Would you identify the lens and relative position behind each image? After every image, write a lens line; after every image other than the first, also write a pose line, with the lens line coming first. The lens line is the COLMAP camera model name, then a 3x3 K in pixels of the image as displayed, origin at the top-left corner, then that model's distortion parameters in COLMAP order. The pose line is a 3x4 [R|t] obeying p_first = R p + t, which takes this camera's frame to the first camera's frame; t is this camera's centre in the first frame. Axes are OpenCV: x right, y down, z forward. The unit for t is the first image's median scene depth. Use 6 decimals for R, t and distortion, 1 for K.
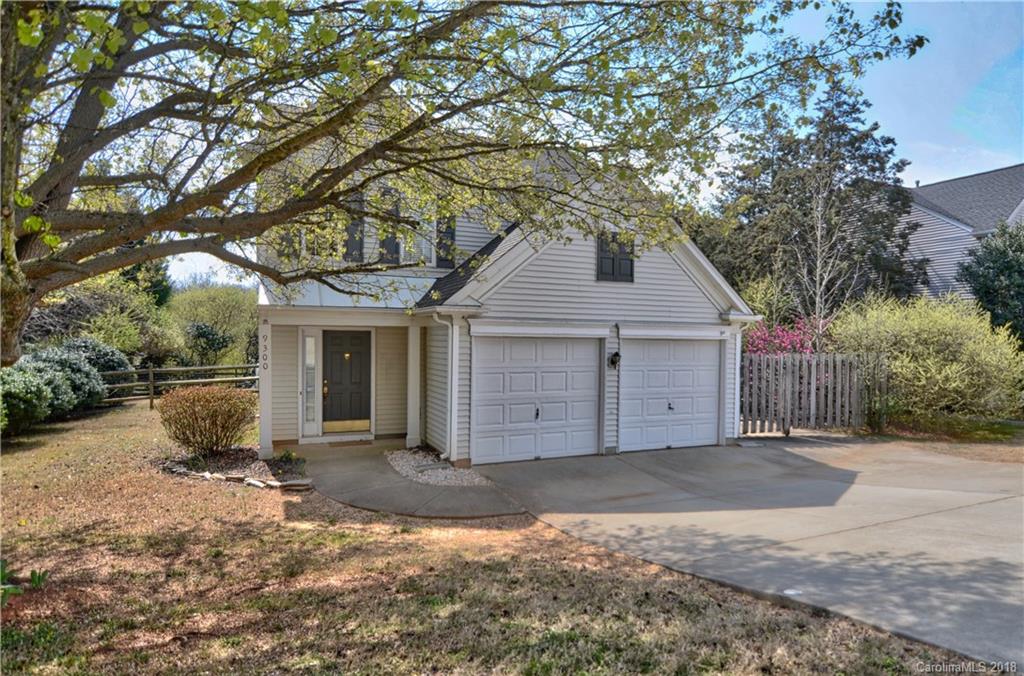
lens RADIAL K [[468.6, 0, 512.7], [0, 468.6, 360.2], [0, 0, 1]] dist [-0.000852, -0.000364]
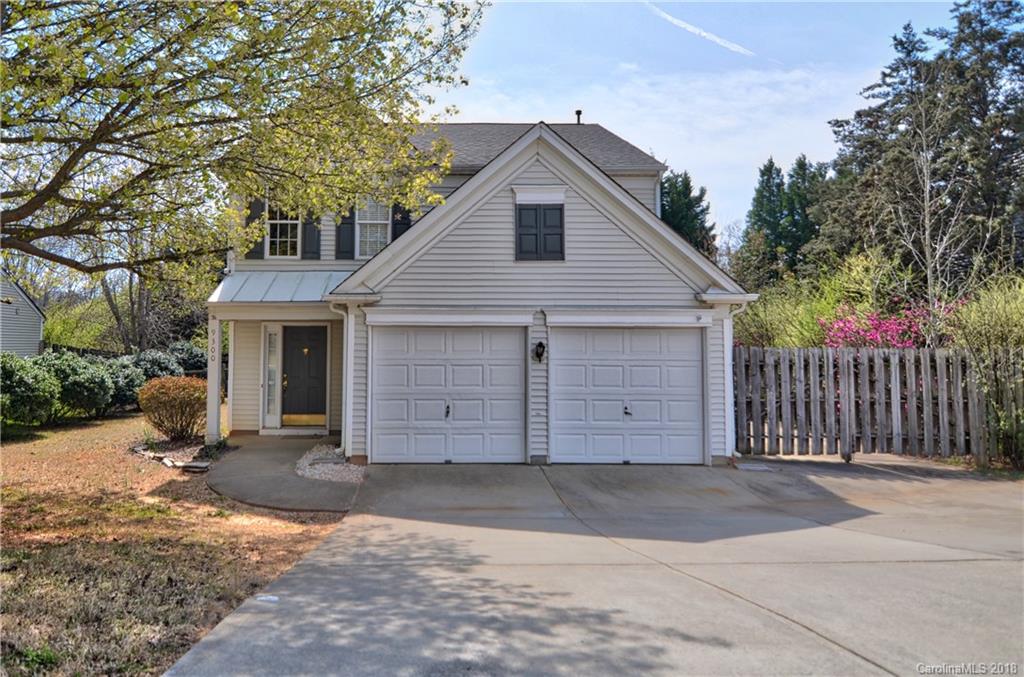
lens RADIAL K [[514.3, 0, 512.0], [0, 514.3, 344.2], [0, 0, 1]] dist [-0.003809, -0.001377]
pose [[0.940768, -0.012132, -0.338835, 0.482634], [-0.007662, 0.998344, -0.057017, 0.038883], [0.338965, 0.056236, 0.939117, 0.105779]]
